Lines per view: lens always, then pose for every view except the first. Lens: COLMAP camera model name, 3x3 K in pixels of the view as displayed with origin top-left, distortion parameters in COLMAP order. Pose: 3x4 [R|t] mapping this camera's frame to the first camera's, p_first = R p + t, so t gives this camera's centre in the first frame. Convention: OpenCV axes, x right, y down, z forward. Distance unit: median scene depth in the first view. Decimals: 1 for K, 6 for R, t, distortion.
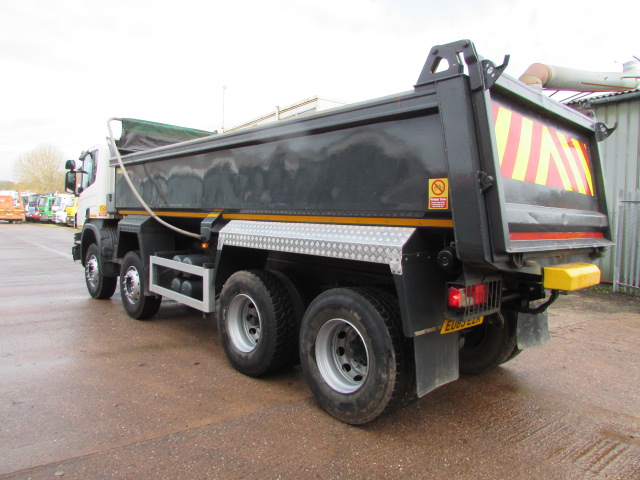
lens RADIAL K [[450.4, 0, 316.6], [0, 450.4, 237.8], [0, 0, 1]] dist [-0.008942, 0.000420]
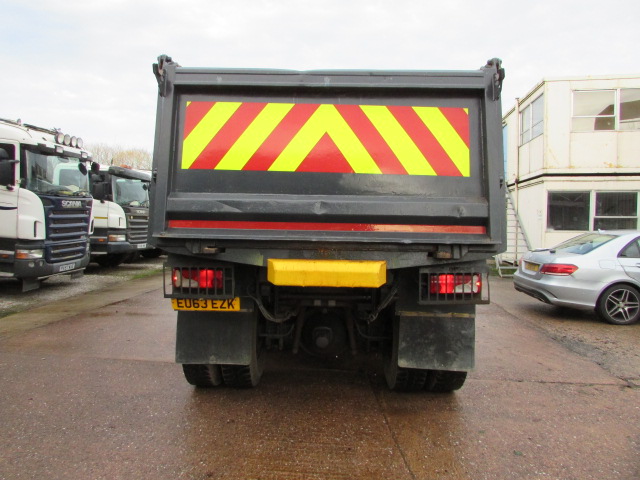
lens RADIAL K [[450.4, 0, 316.6], [0, 450.4, 237.8], [0, 0, 1]] dist [-0.008942, 0.000420]
pose [[0.733235, 0.019804, -0.679687, 0.920587], [-0.030872, 0.999515, -0.004182, 0.016939], [0.679274, 0.024049, 0.733490, 0.277617]]
